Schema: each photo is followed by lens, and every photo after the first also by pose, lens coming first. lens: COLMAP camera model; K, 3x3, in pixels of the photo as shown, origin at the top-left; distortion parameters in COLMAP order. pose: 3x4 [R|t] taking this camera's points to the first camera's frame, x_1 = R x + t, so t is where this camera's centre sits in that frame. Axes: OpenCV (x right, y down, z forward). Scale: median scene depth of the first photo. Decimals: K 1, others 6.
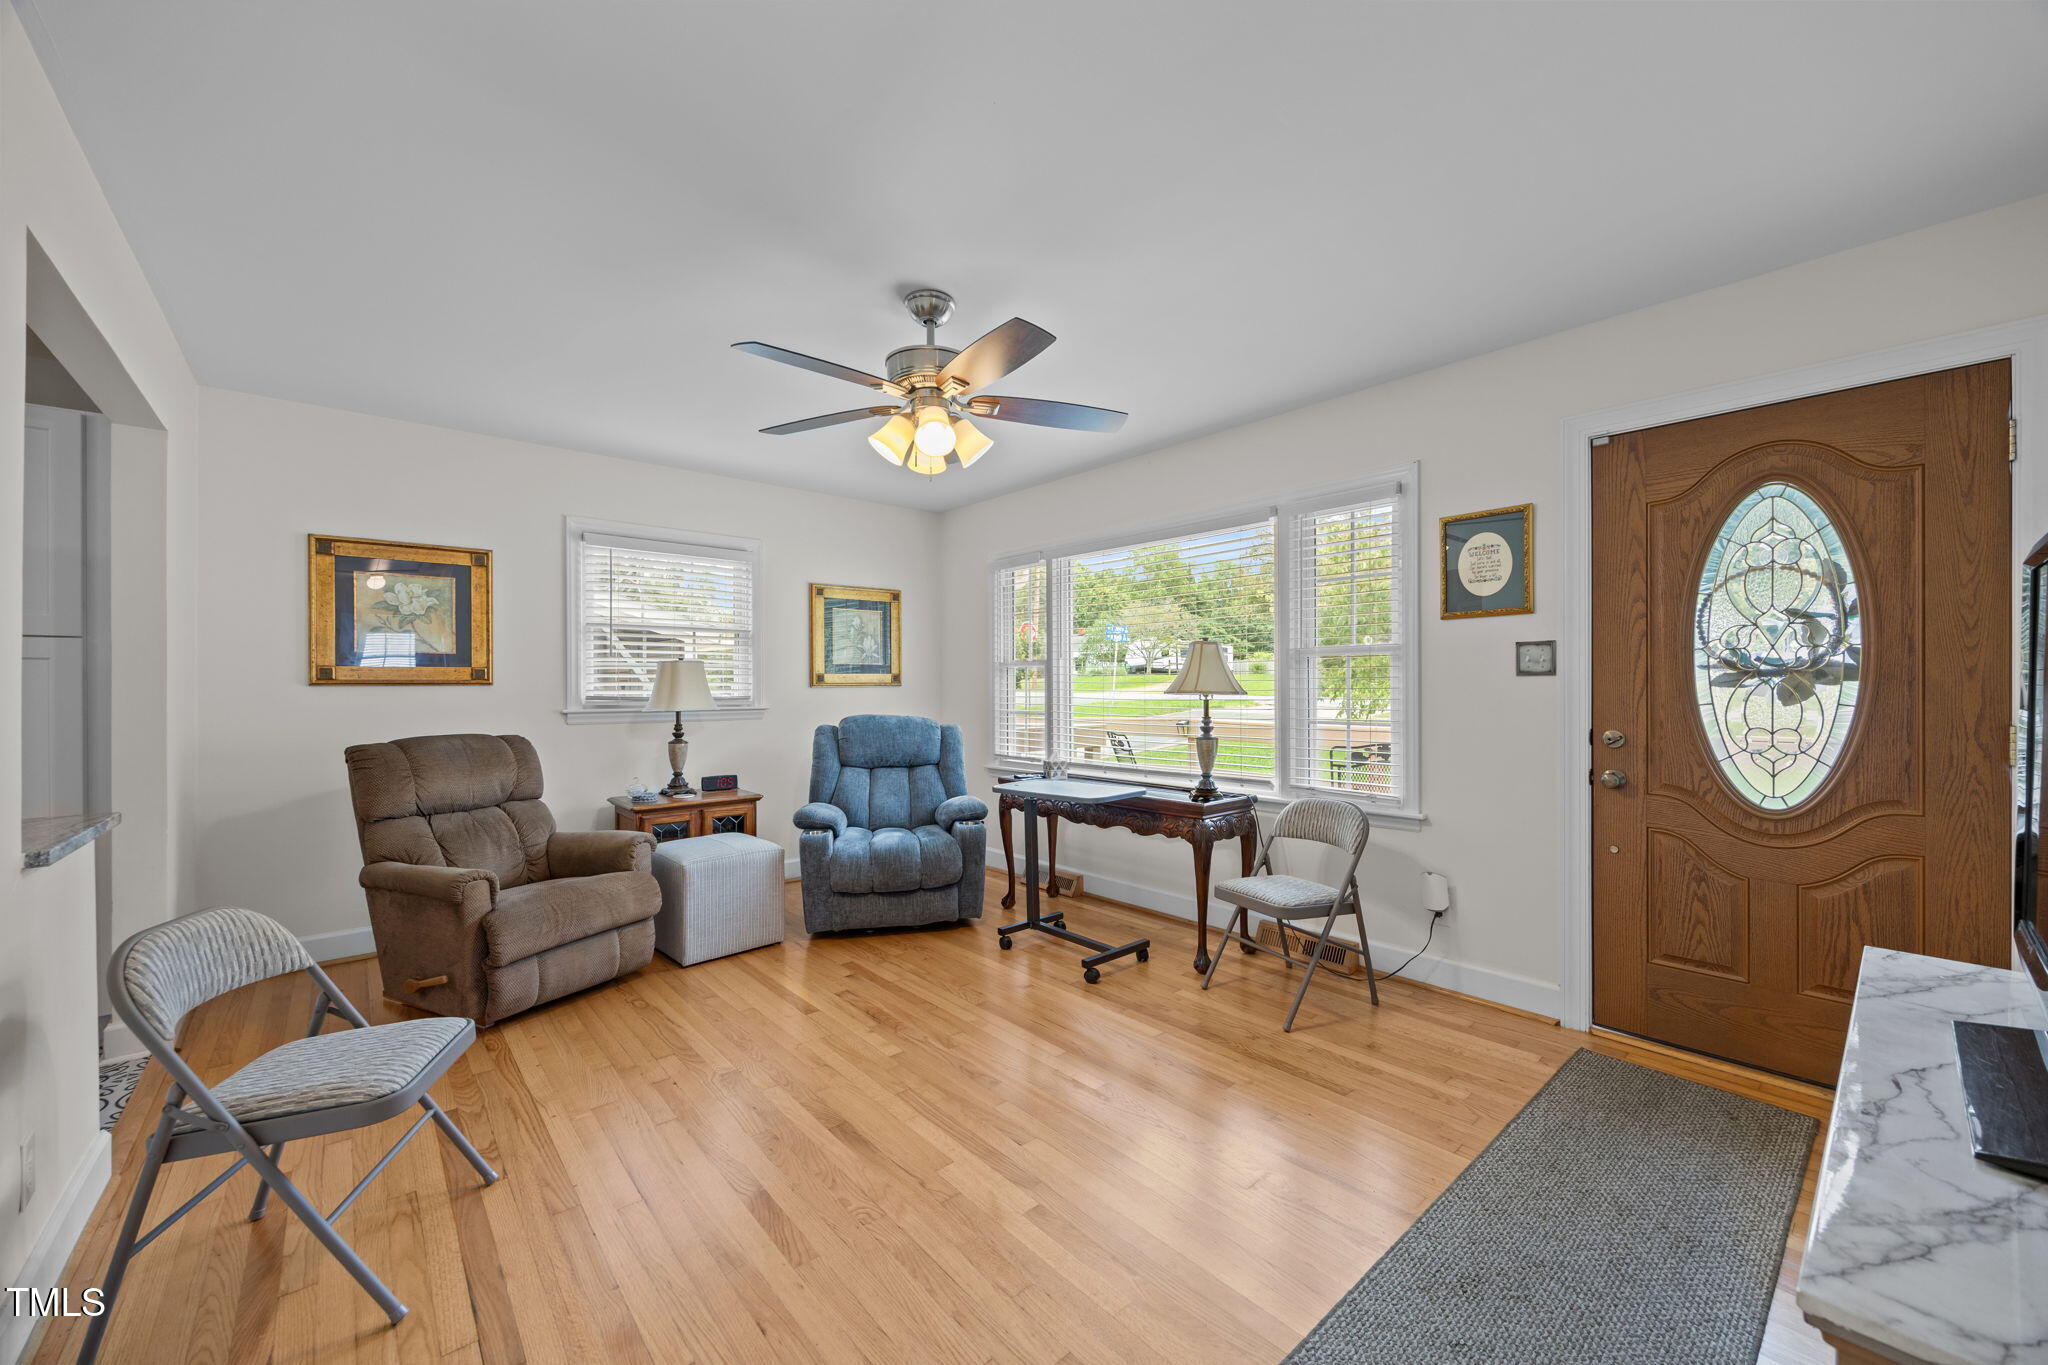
lens RADIAL K [[784.5, 0, 1024.0], [0, 784.5, 682.5], [0, 0, 1]] dist [0.008896, 0.000067]
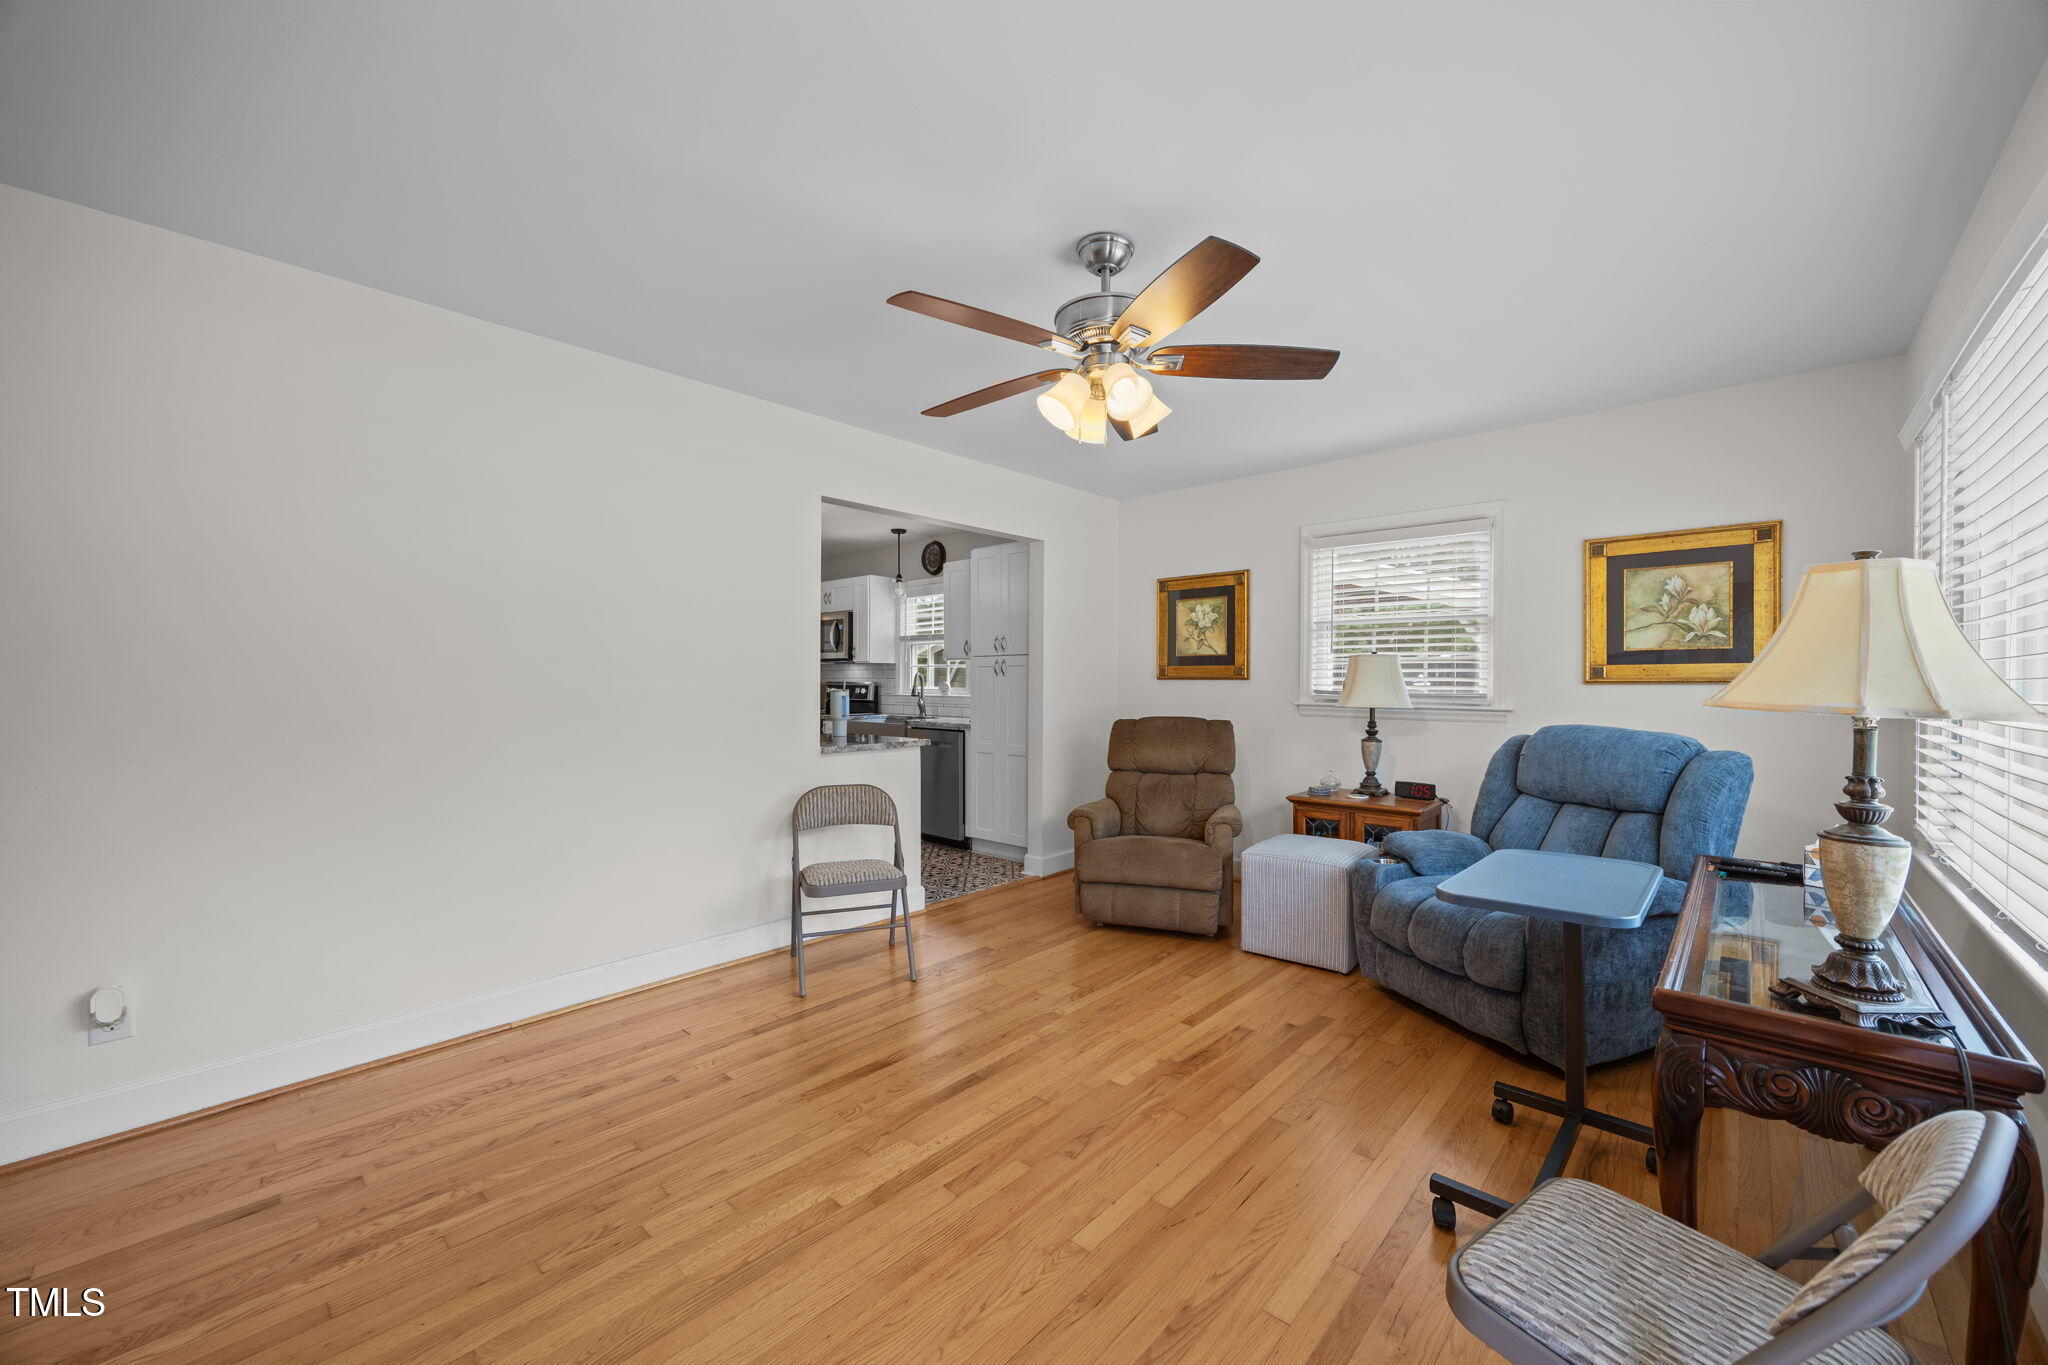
lens RADIAL K [[781.3, 0, 1061.1], [0, 781.3, 683.6], [0, 0, 1]] dist [0.000412, 0.000156]
pose [[0.135154, 0.008031, -0.990792, 0.494808], [-0.000615, 0.999968, 0.008022, -0.000080], [0.990824, -0.000475, 0.135155, 0.553948]]
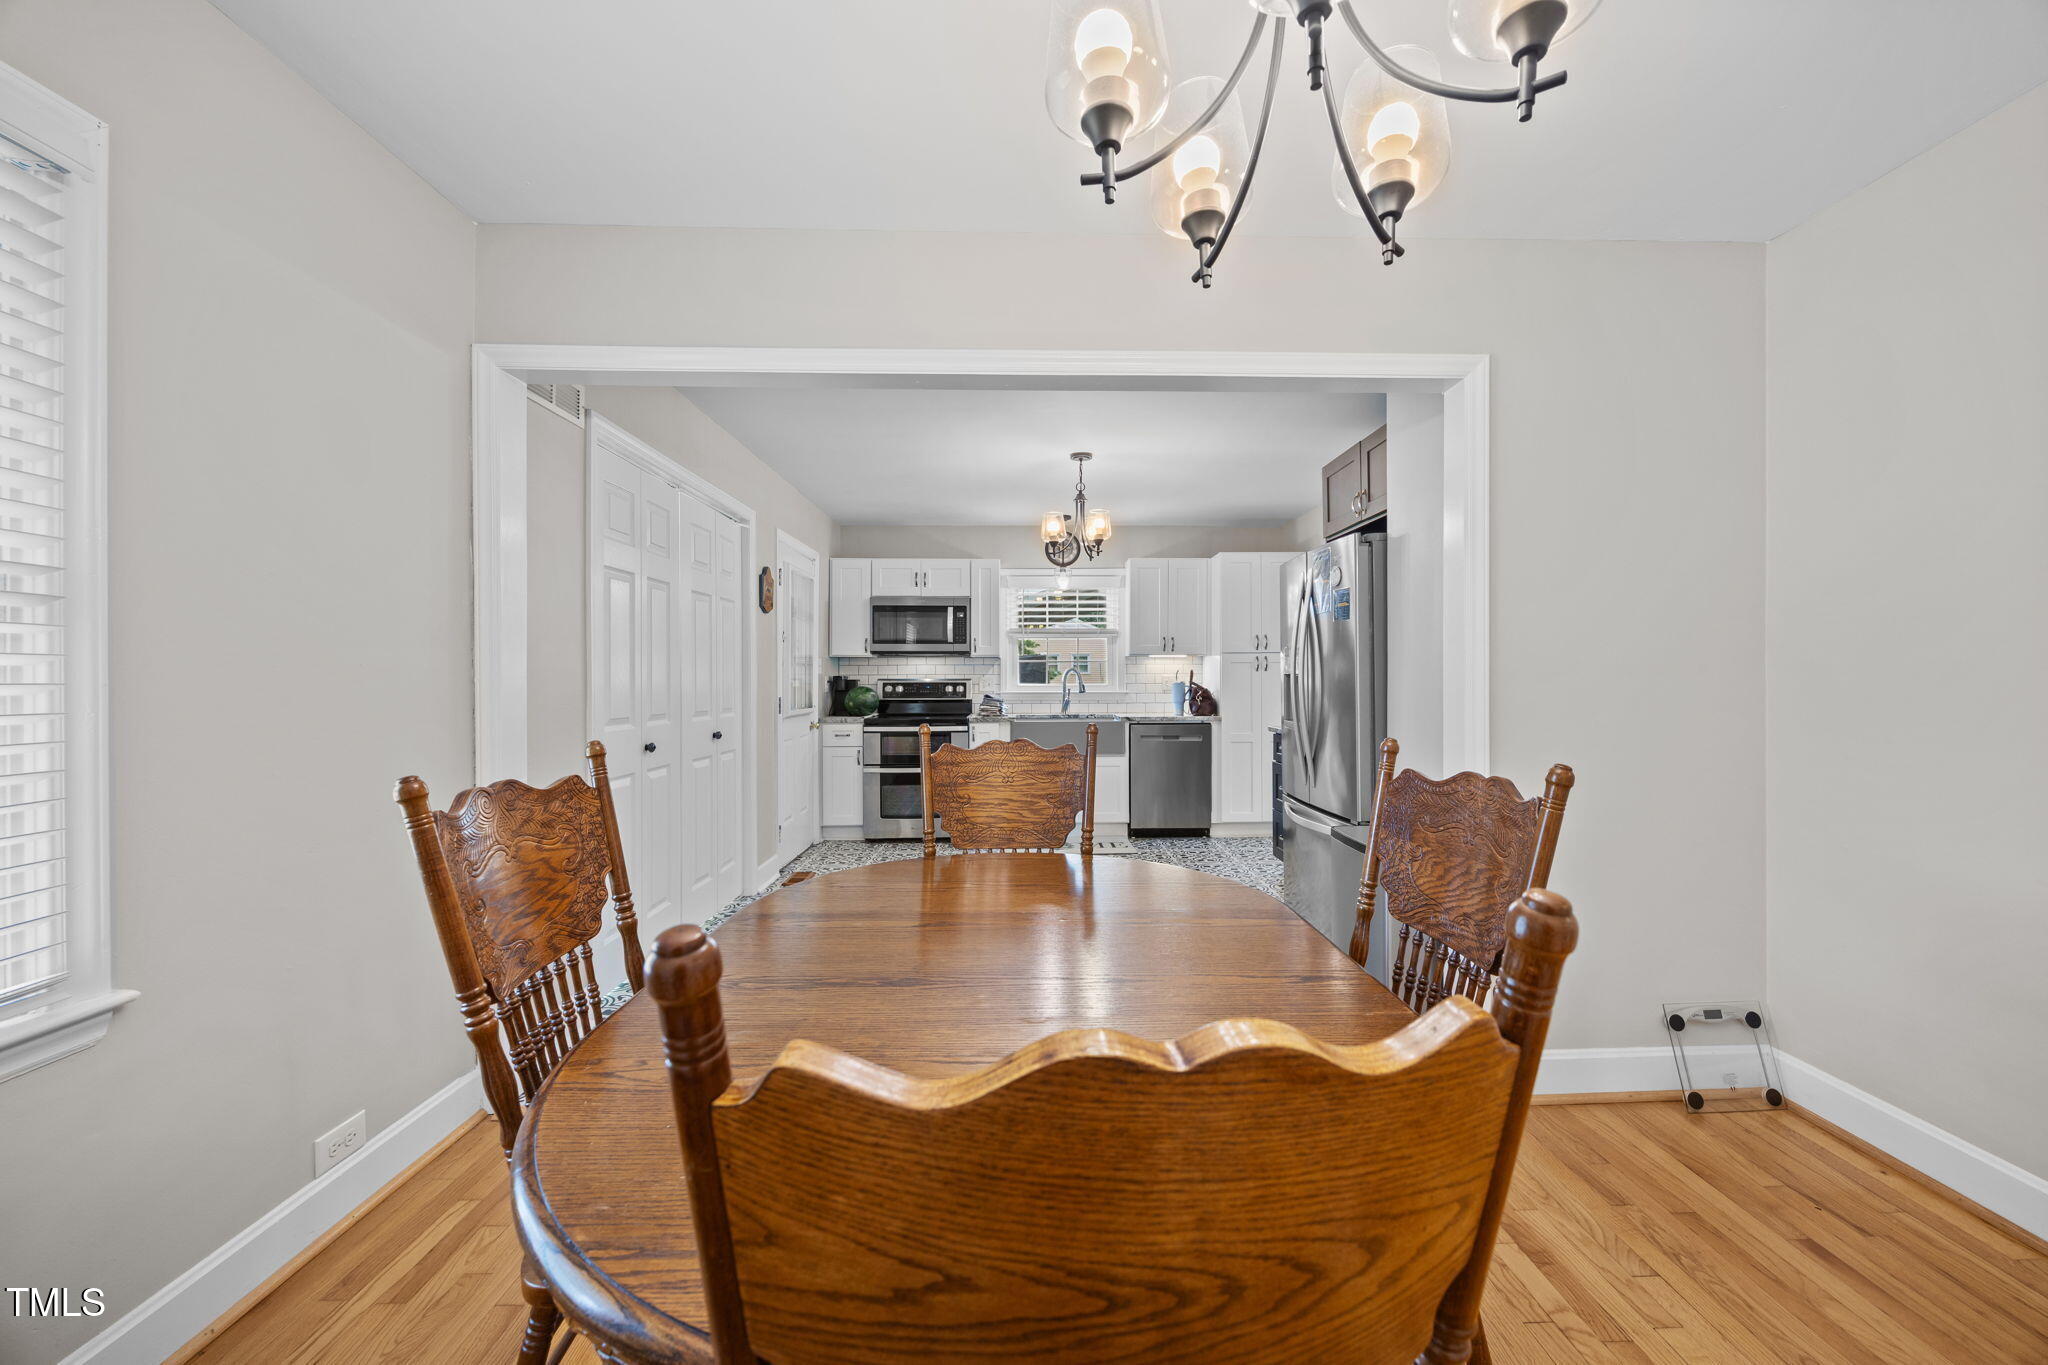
lens RADIAL K [[793.1, 0, 1038.9], [0, 793.1, 674.8], [0, 0, 1]] dist [-0.000972, 0.000568]
pose [[0.765078, -0.004642, -0.643921, -0.214479], [0.001695, 0.999985, -0.005194, 0.012285], [0.643936, 0.002882, 0.765074, -0.821892]]
